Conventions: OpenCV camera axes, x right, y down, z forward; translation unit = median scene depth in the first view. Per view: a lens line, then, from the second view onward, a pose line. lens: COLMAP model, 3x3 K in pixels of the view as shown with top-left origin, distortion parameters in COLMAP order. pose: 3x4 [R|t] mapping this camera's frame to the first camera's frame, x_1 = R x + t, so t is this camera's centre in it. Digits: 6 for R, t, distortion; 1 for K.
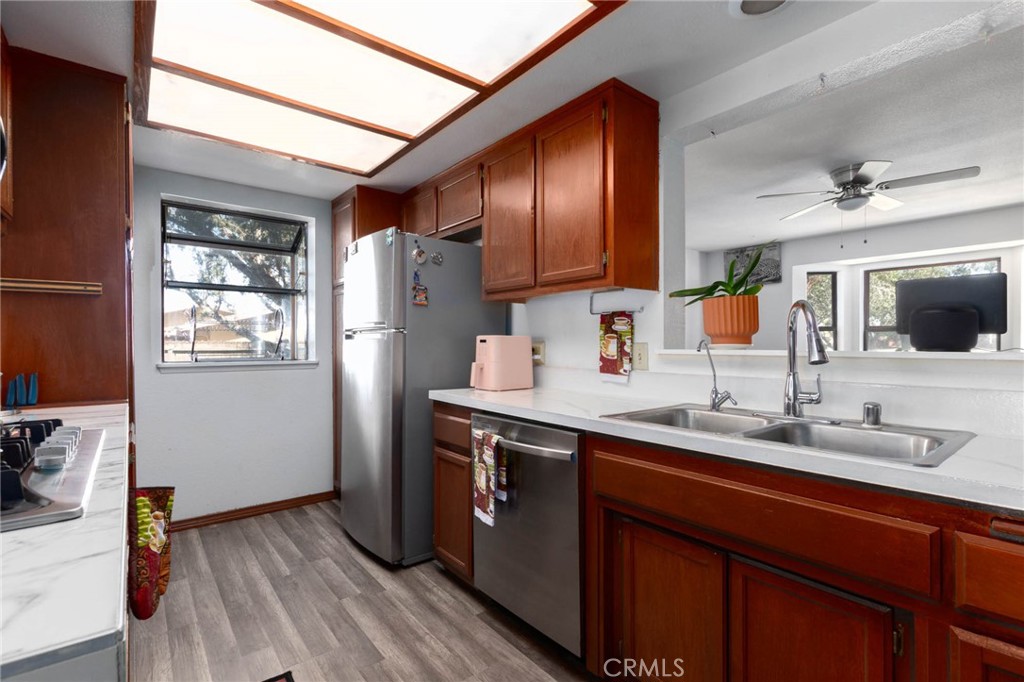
lens RADIAL K [[468.8, 0, 508.8], [0, 468.8, 346.6], [0, 0, 1]] dist [0.008740, -0.005687]
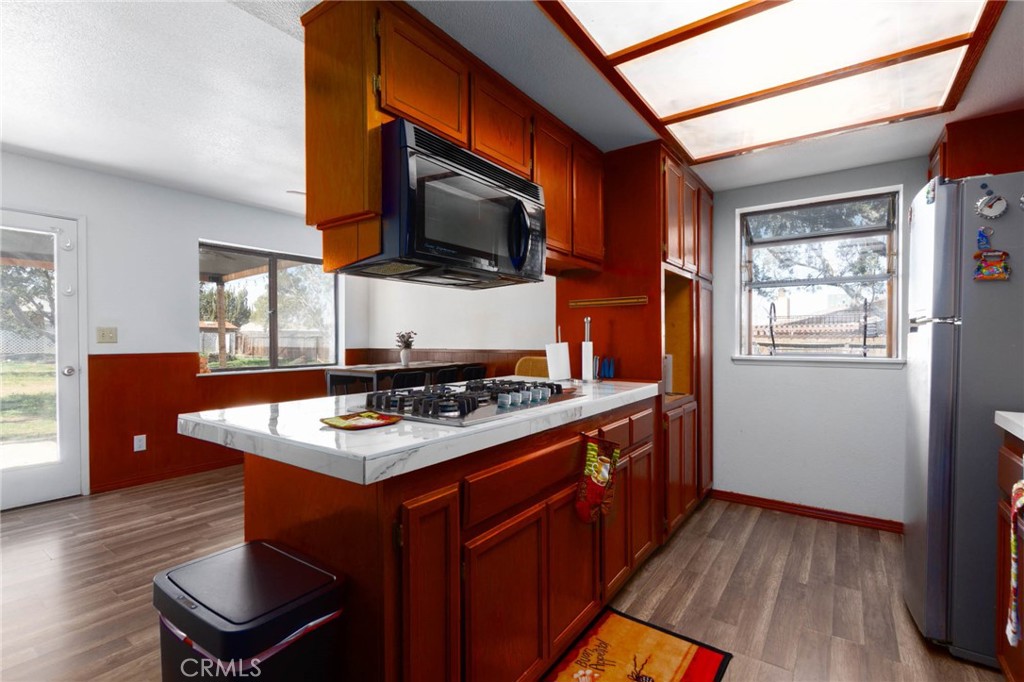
lens RADIAL K [[468.8, 0, 504.8], [0, 468.8, 345.5], [0, 0, 1]] dist [0.008740, -0.005687]
pose [[0.262981, 0.014043, -0.964699, 0.268865], [-0.005038, 0.999900, 0.013182, -0.002221], [0.964788, 0.001393, 0.263025, 0.165775]]
